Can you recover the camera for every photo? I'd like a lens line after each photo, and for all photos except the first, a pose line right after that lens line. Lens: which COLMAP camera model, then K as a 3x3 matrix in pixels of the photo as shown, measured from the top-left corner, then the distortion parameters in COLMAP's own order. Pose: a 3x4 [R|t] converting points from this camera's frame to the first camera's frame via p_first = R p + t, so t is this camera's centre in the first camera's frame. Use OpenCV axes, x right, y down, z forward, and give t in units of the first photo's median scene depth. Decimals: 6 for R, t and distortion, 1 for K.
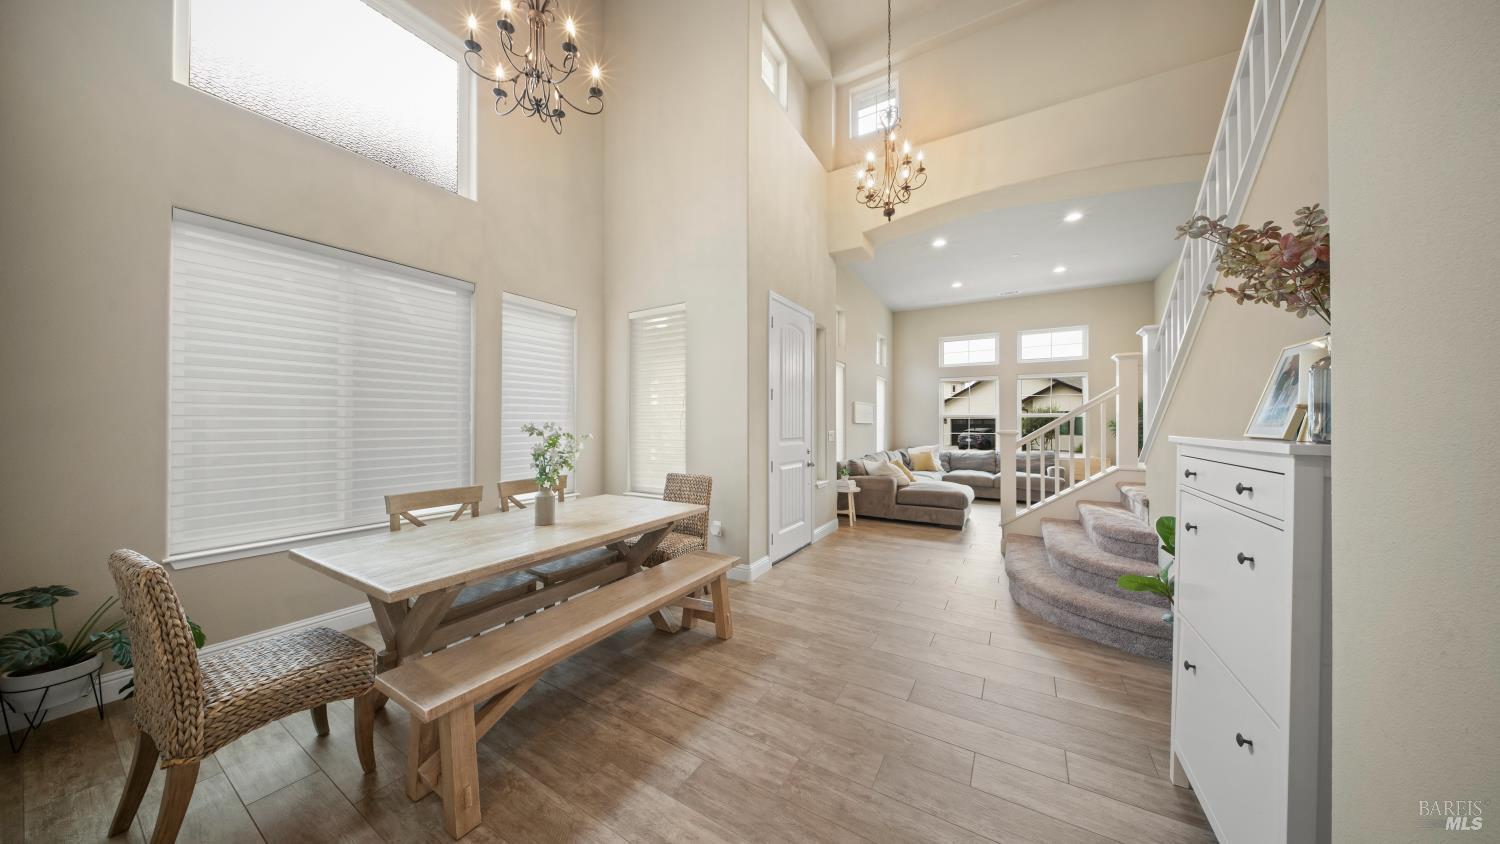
lens RADIAL K [[453.3, 0, 744.5], [0, 453.3, 439.0], [0, 0, 1]] dist [0.001261, -0.000047]
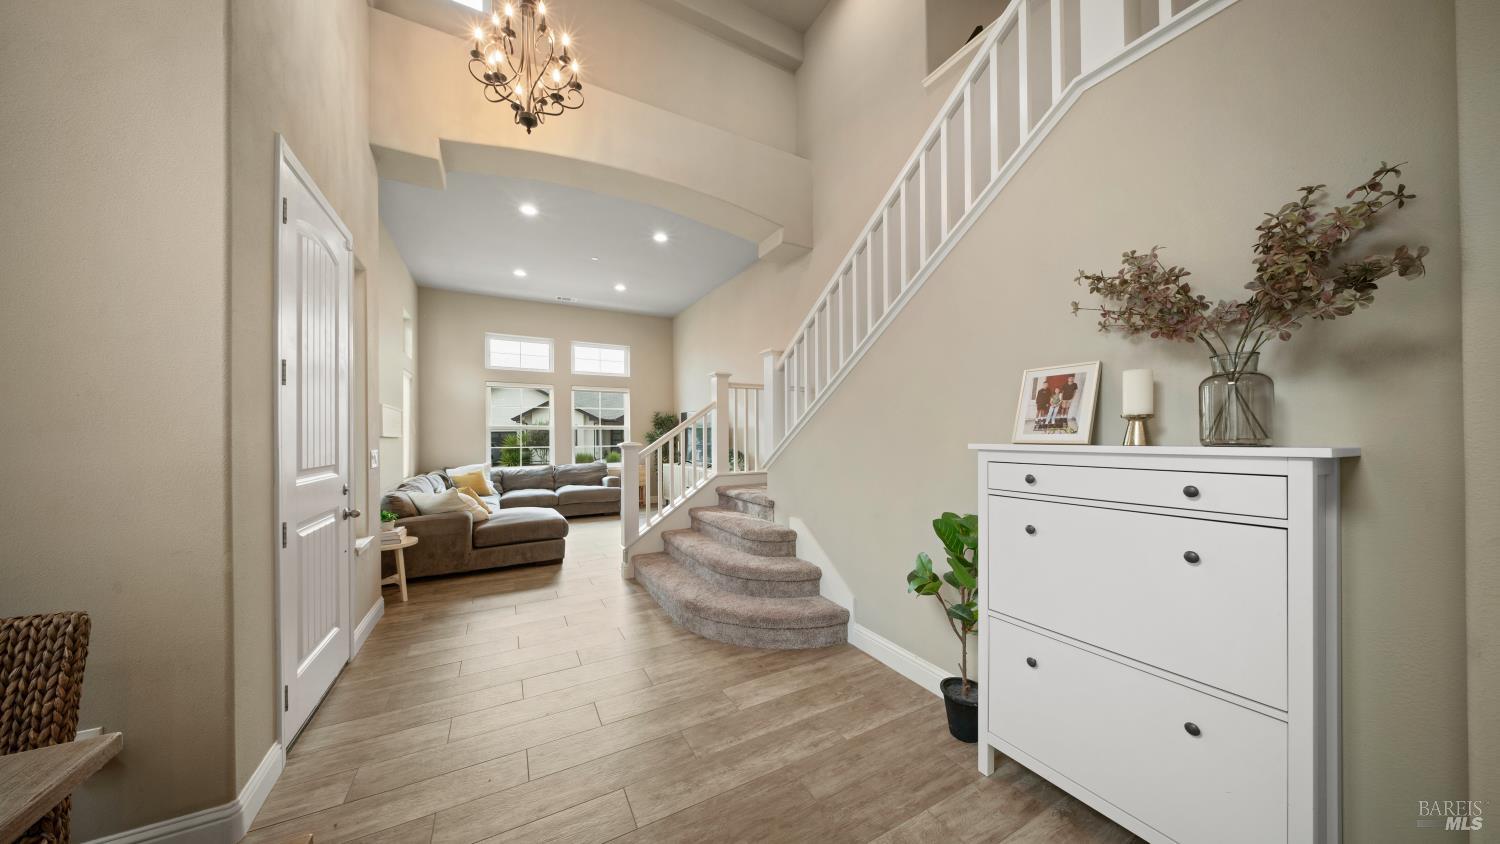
lens RADIAL K [[453.3, 0, 744.5], [0, 453.3, 439.0], [0, 0, 1]] dist [0.001261, -0.000047]
pose [[0.505374, -0.013867, 0.862789, -0.067276], [0.038932, 0.999219, -0.006745, -0.009202], [-0.862022, 0.036999, 0.505519, 0.265043]]
